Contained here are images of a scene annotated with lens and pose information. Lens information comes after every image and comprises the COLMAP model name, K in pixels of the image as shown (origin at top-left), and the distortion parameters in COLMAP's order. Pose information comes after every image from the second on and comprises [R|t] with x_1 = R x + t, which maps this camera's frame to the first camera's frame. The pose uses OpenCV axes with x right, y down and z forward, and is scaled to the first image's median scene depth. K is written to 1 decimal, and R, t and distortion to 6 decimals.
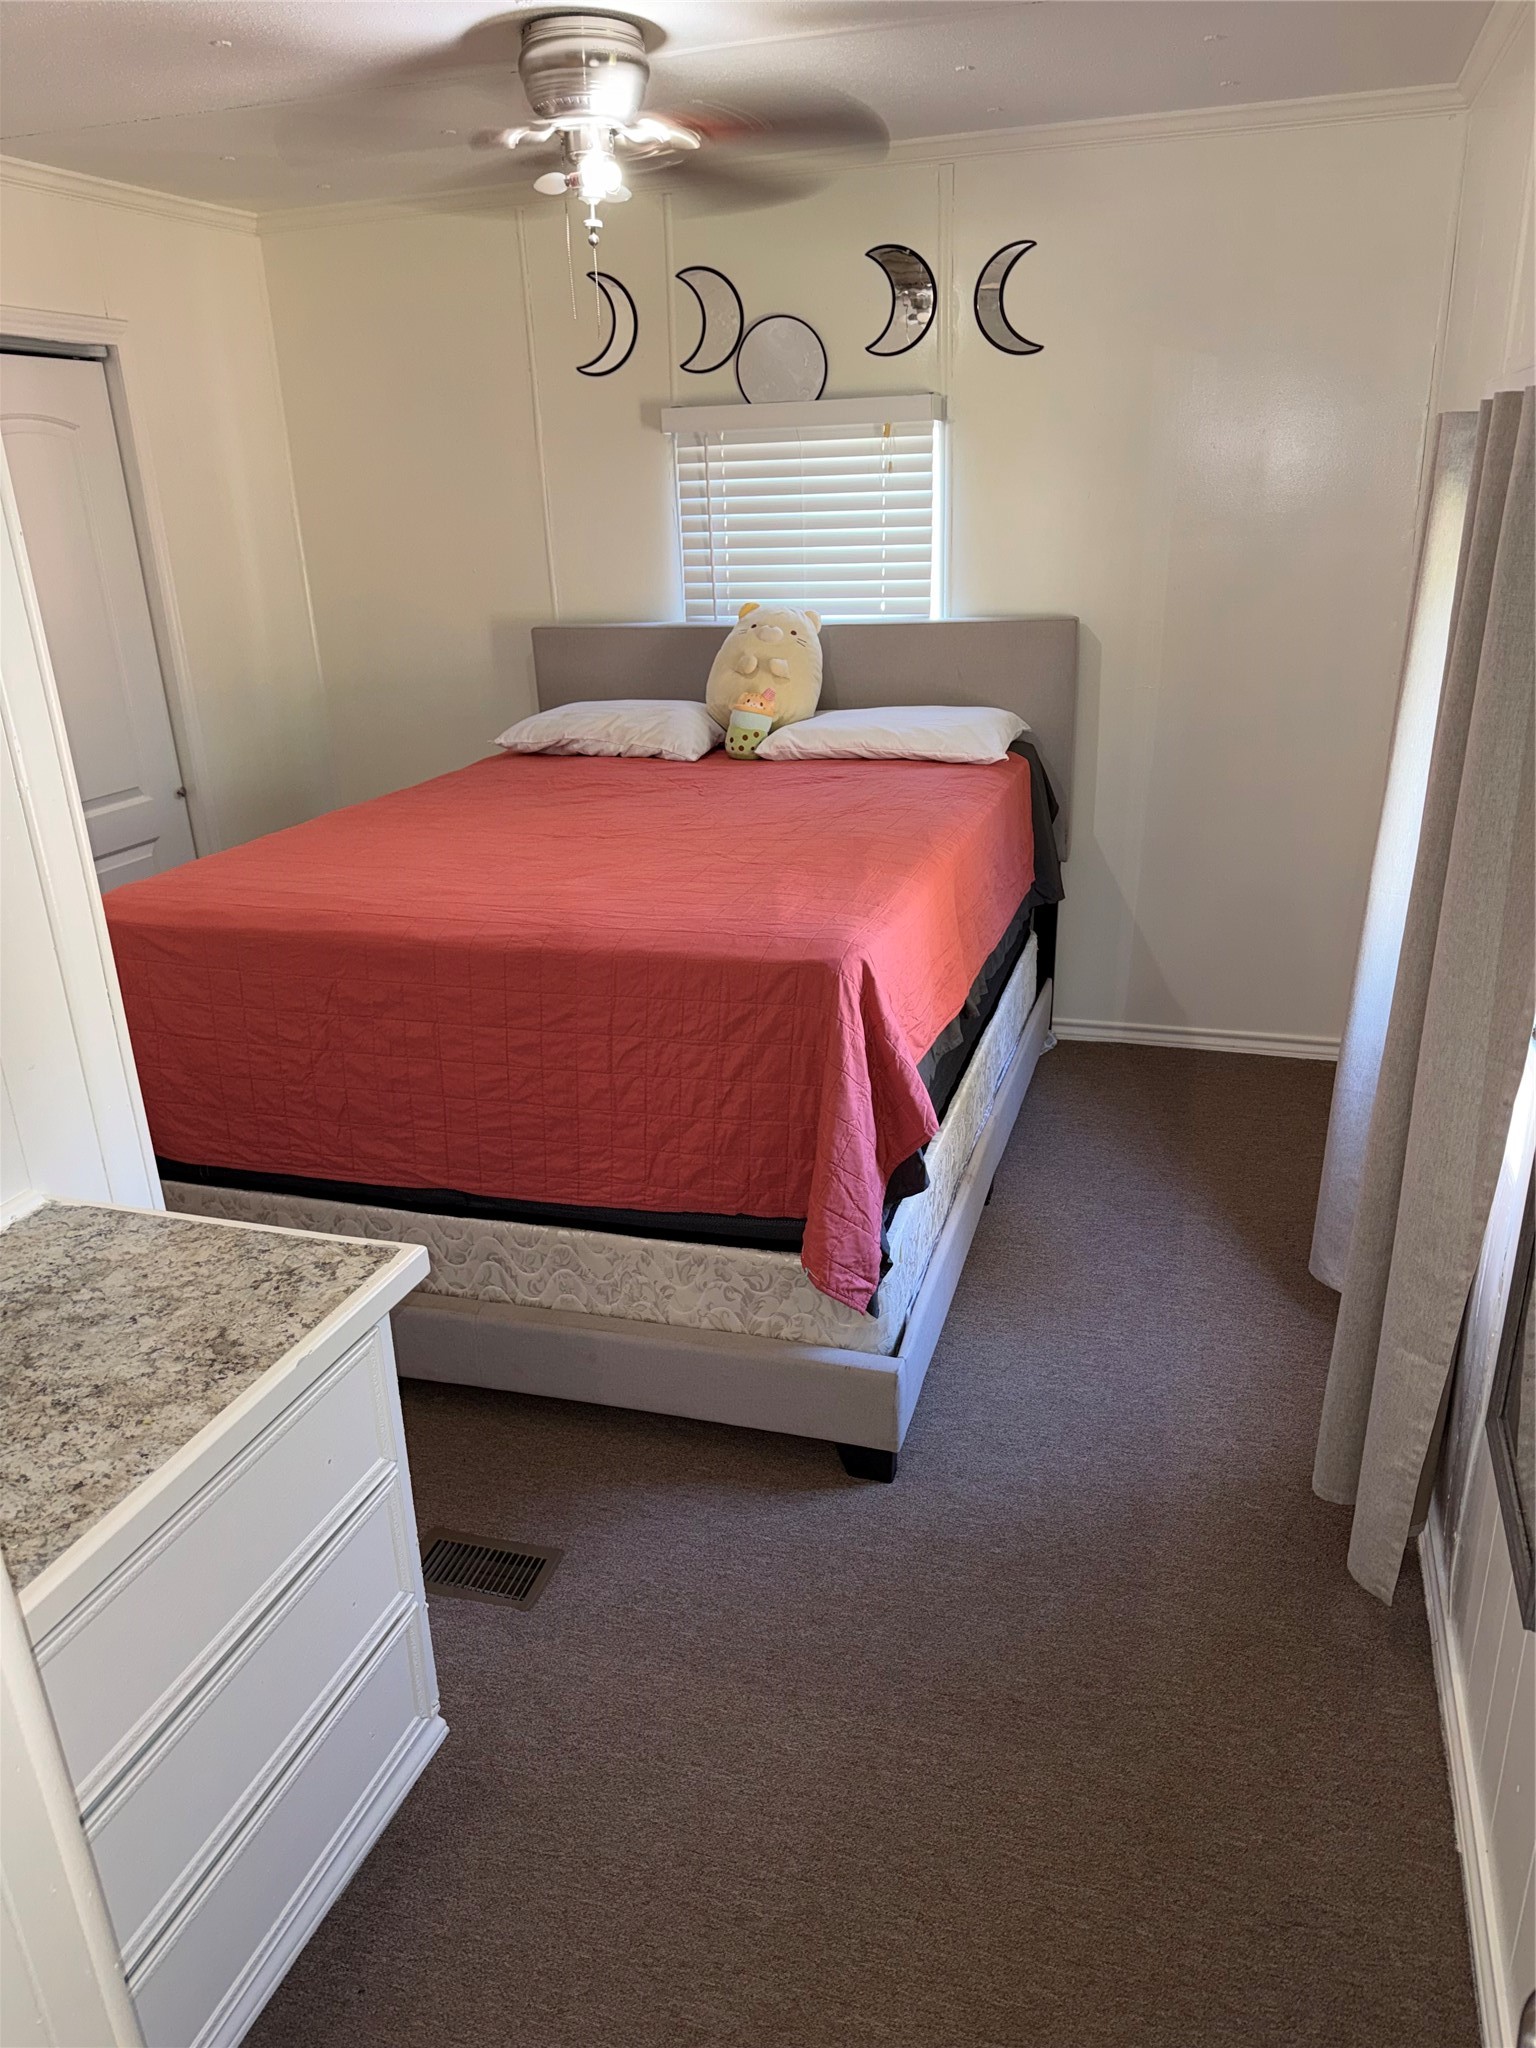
lens RADIAL K [[1417.1, 0, 768.0], [0, 1417.1, 1024.0], [0, 0, 1]] dist [0.065713, -0.000926]
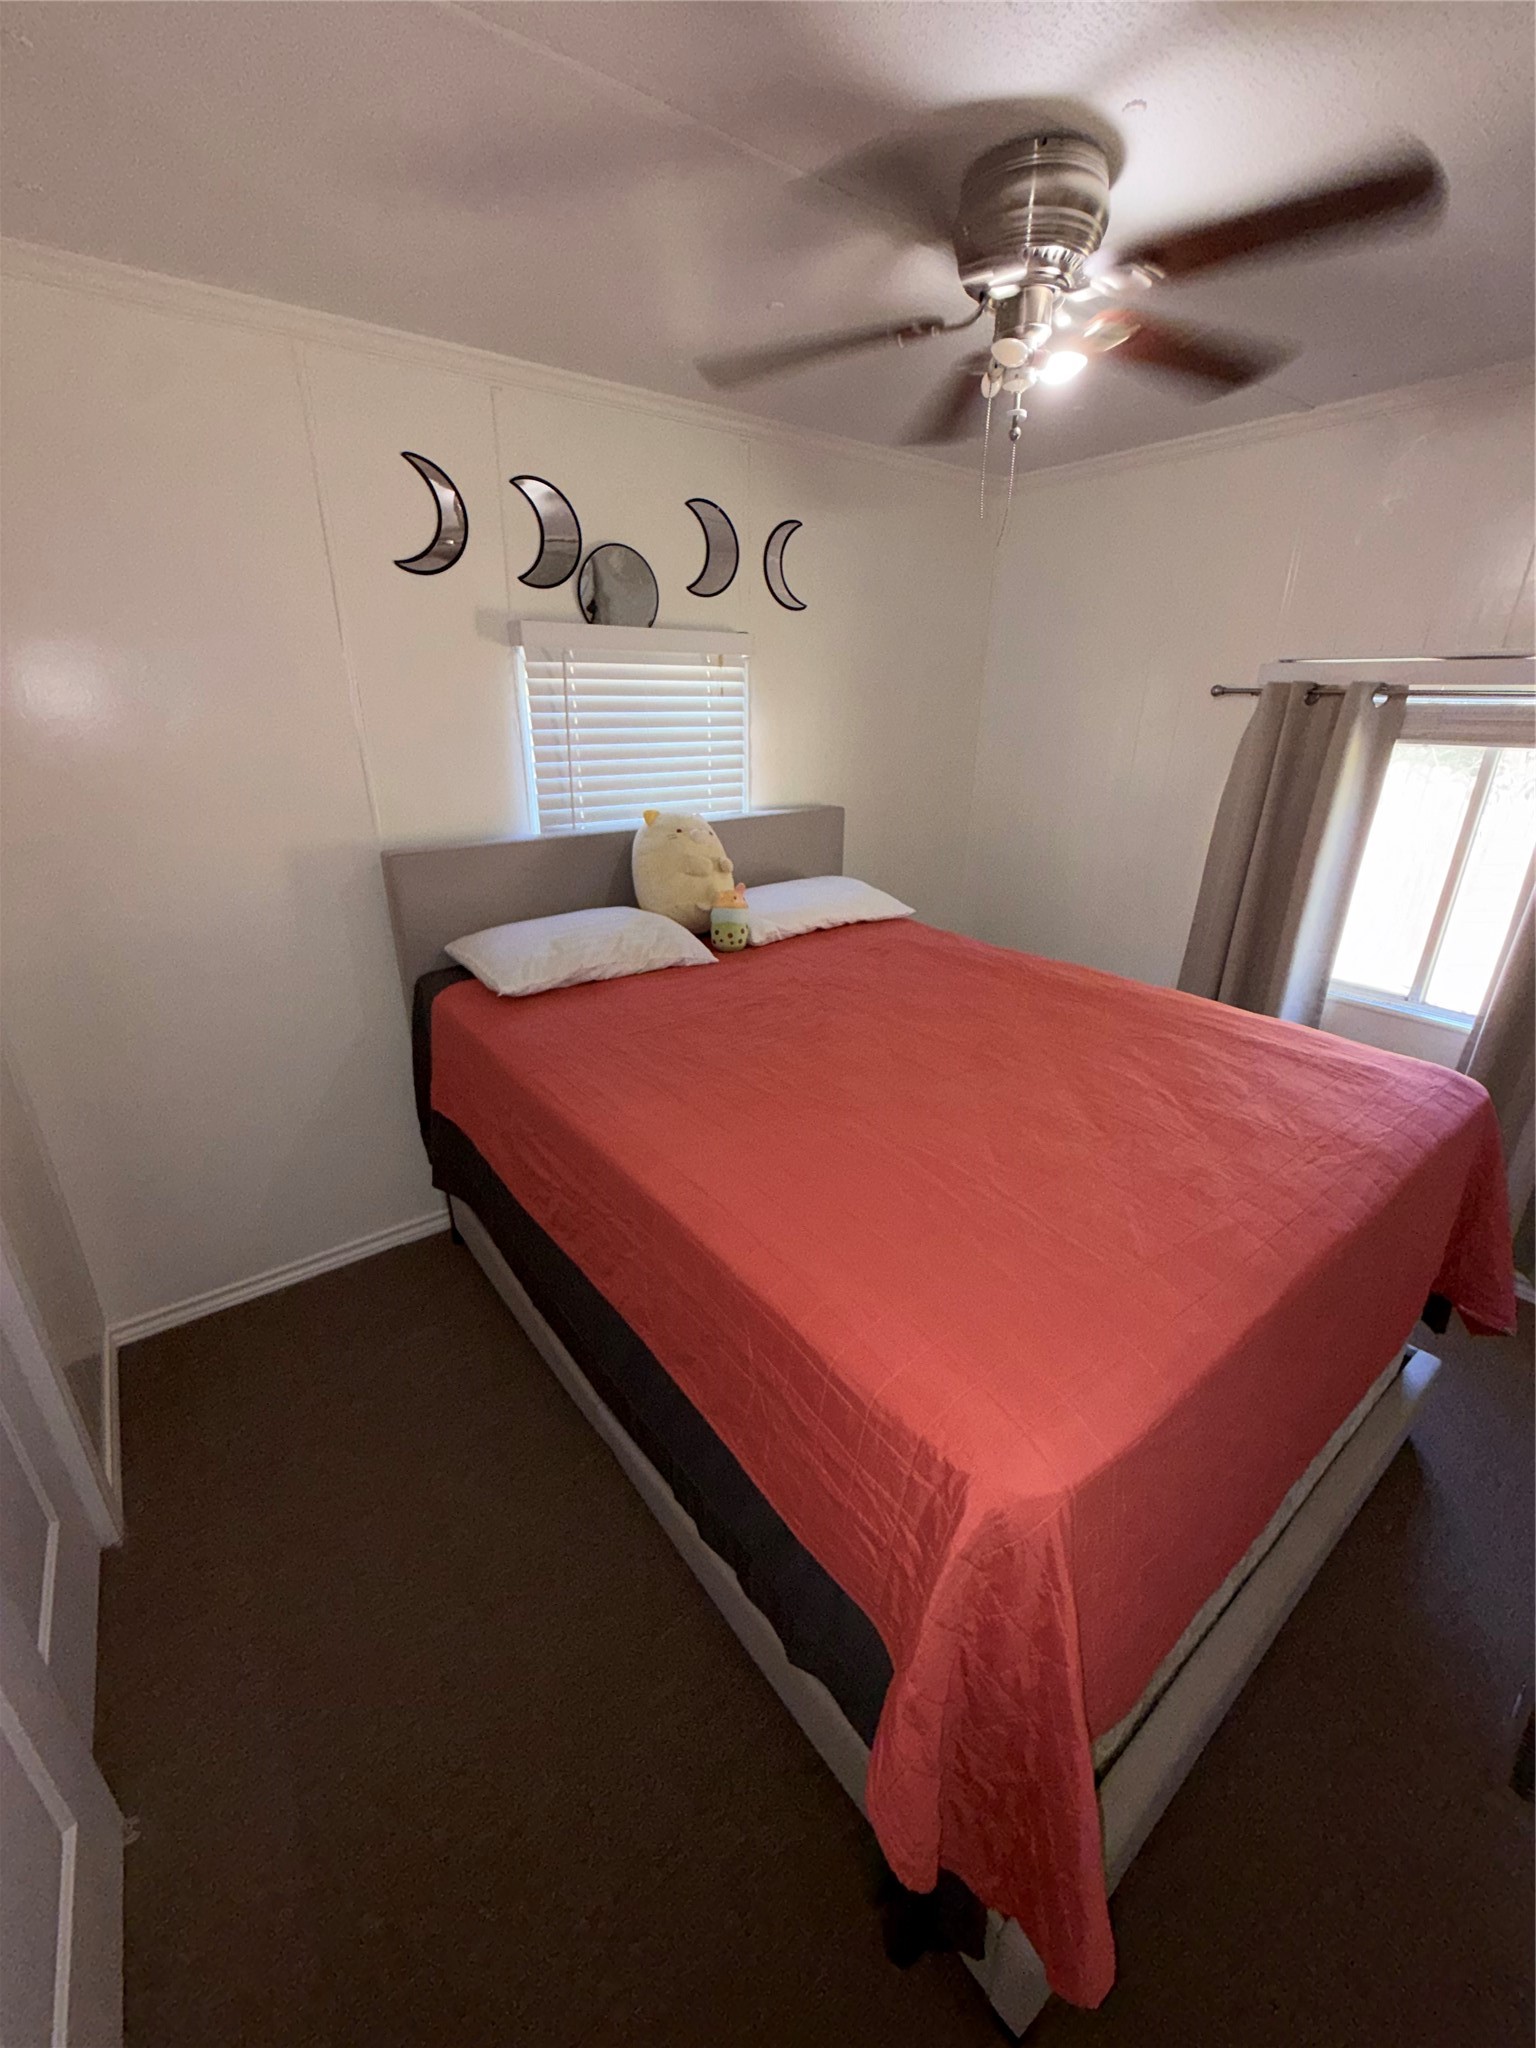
lens RADIAL K [[791.9, 0, 768.0], [0, 791.9, 1024.0], [0, 0, 1]] dist [-0.000006, 0.000028]
pose [[0.561331, -0.274731, 0.780660, -0.484279], [0.264312, 0.953403, 0.145471, -0.209494], [-0.784249, 0.124680, 0.607790, 0.600693]]
